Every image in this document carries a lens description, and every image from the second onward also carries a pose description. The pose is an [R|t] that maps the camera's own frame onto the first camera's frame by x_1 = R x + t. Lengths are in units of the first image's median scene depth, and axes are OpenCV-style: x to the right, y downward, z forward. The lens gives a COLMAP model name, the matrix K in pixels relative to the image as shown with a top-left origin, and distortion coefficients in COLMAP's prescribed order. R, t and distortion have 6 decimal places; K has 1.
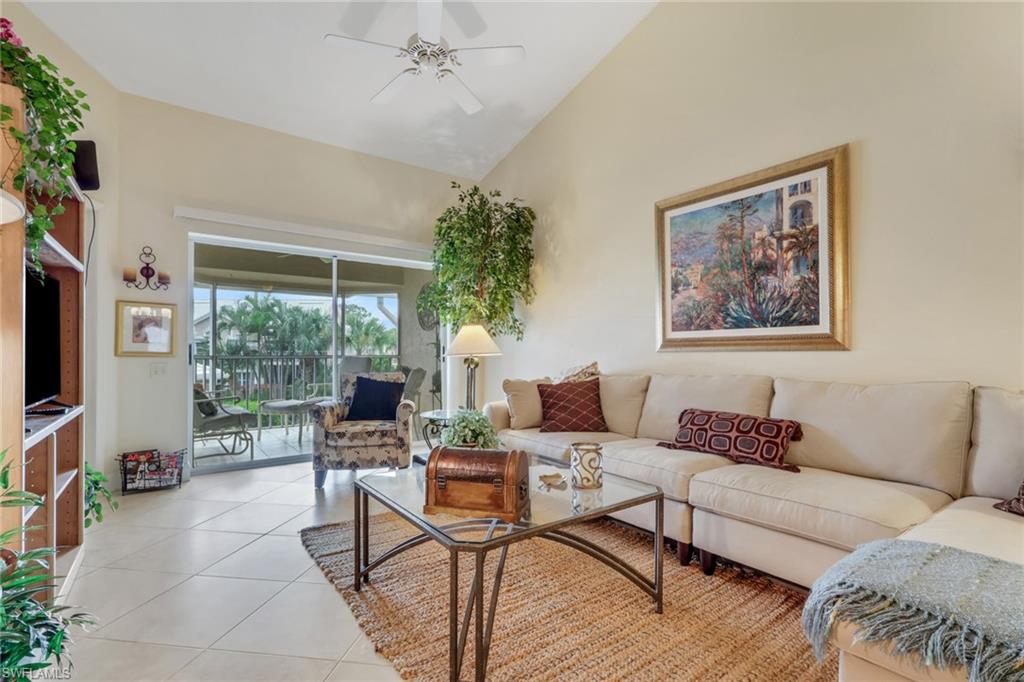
lens RADIAL K [[478.1, 0, 512.0], [0, 478.1, 341.0], [0, 0, 1]] dist [0.000929, 0.000101]
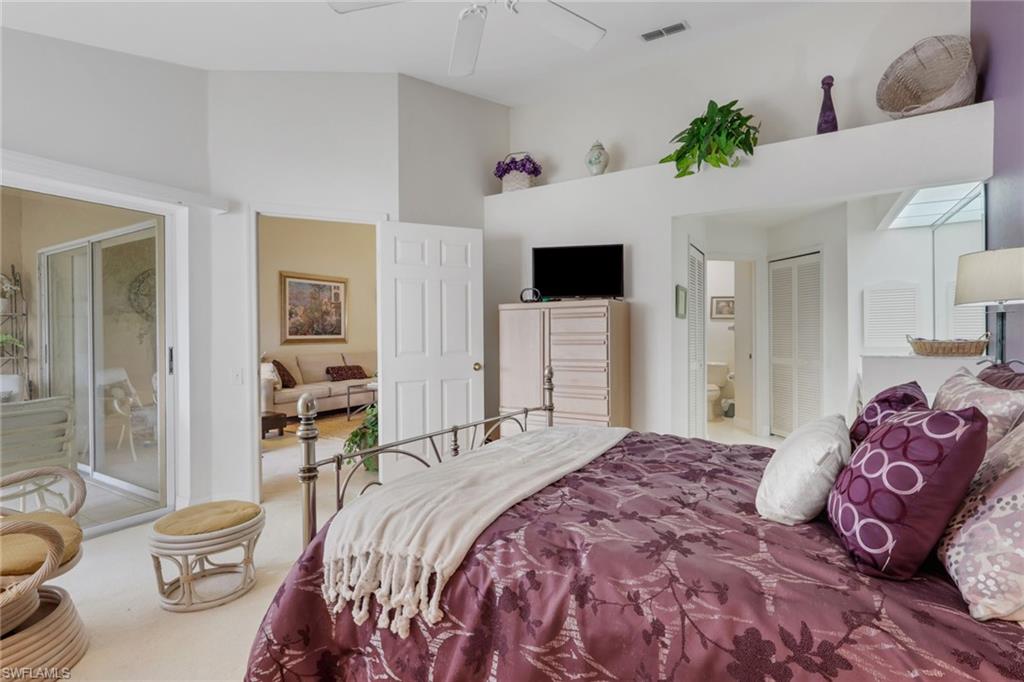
lens RADIAL K [[478.1, 0, 512.0], [0, 478.1, 341.0], [0, 0, 1]] dist [0.000929, 0.000101]
pose [[-0.387465, -0.007843, 0.921851, -2.256769], [-0.010160, 0.999939, 0.004236, -0.016954], [-0.921828, -0.007725, -0.387521, 1.034209]]
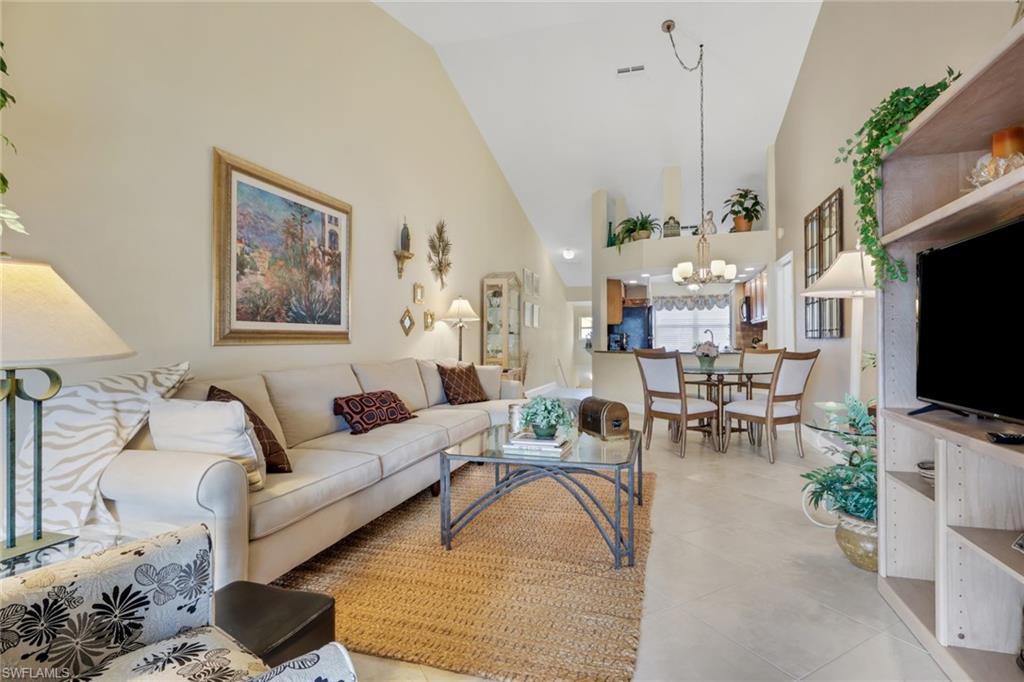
lens RADIAL K [[492.0, 0, 512.0], [0, 492.0, 341.0], [0, 0, 1]] dist [0.001369, 0.000128]
pose [[-0.594527, 0.009769, 0.804017, -0.704554], [-0.006541, 0.999834, -0.016985, 0.029765], [-0.804049, -0.015357, -0.594364, 1.273921]]
